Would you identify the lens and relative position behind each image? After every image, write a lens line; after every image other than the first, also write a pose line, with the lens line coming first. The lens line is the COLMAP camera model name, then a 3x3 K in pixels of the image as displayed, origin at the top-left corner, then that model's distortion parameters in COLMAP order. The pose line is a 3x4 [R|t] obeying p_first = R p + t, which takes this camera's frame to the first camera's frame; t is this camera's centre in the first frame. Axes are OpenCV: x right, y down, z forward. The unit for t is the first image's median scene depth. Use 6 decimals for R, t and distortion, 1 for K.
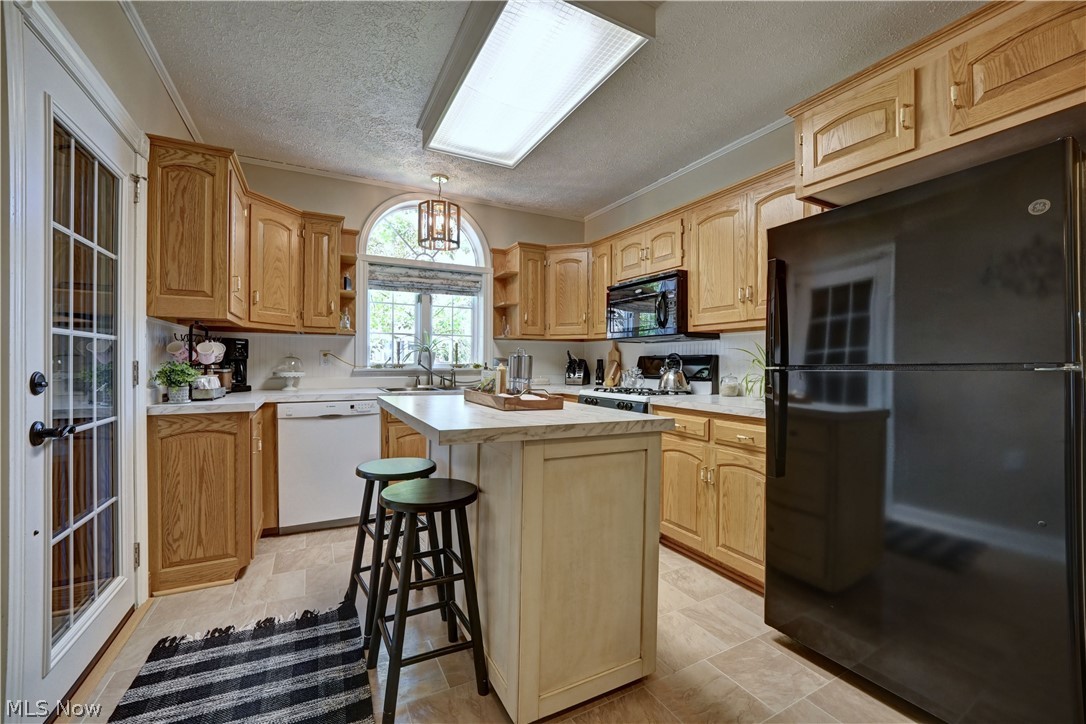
lens RADIAL K [[457.2, 0, 562.6], [0, 457.2, 365.8], [0, 0, 1]] dist [0.000562, 0.000160]
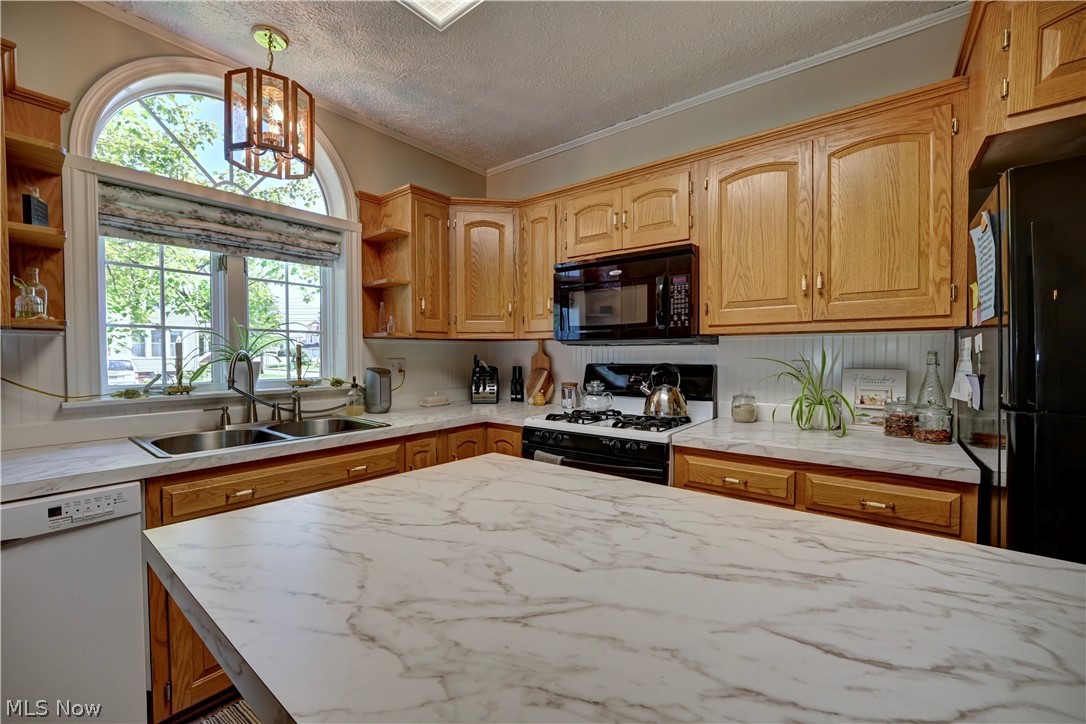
lens RADIAL K [[439.5, 0, 554.7], [0, 439.5, 366.3], [0, 0, 1]] dist [-0.022529, 0.006493]
pose [[0.919598, -0.016058, 0.392533, -0.157359], [0.007698, 0.999709, 0.022862, -0.033819], [-0.392786, -0.018003, 0.919454, 0.374355]]
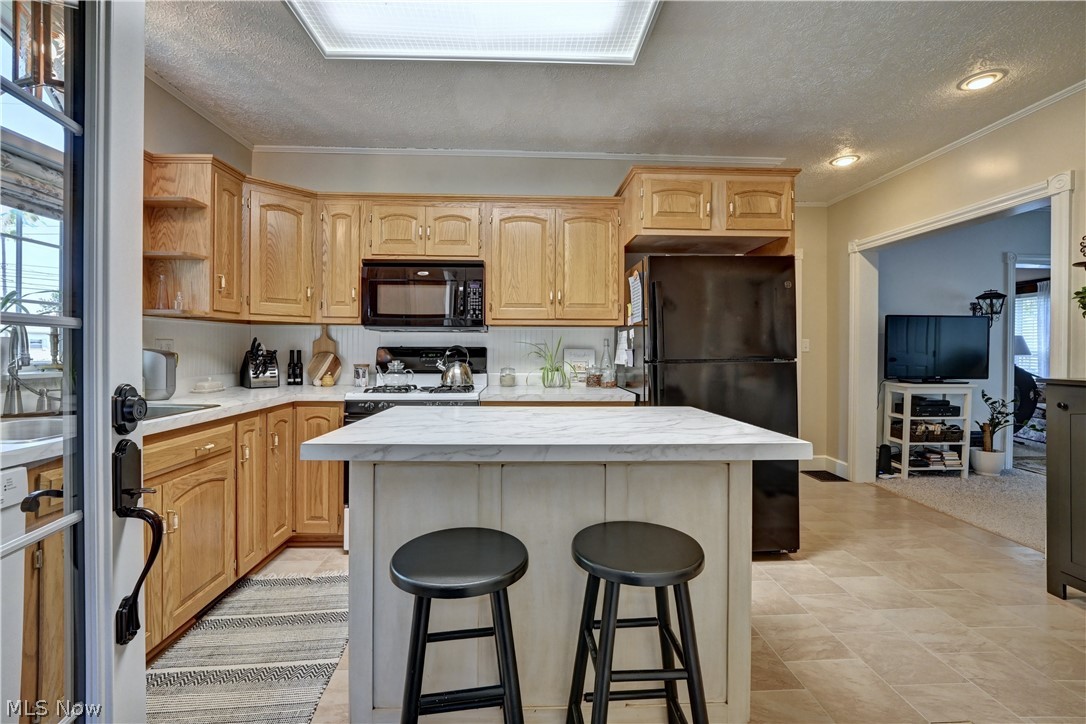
lens RADIAL K [[451.7, 0, 547.9], [0, 451.7, 359.3], [0, 0, 1]] dist [-0.028640, 0.007020]
pose [[0.441377, -0.022392, 0.897042, -0.437801], [0.003297, 0.999722, 0.023333, -0.017230], [-0.897316, -0.007341, 0.441328, 0.357856]]
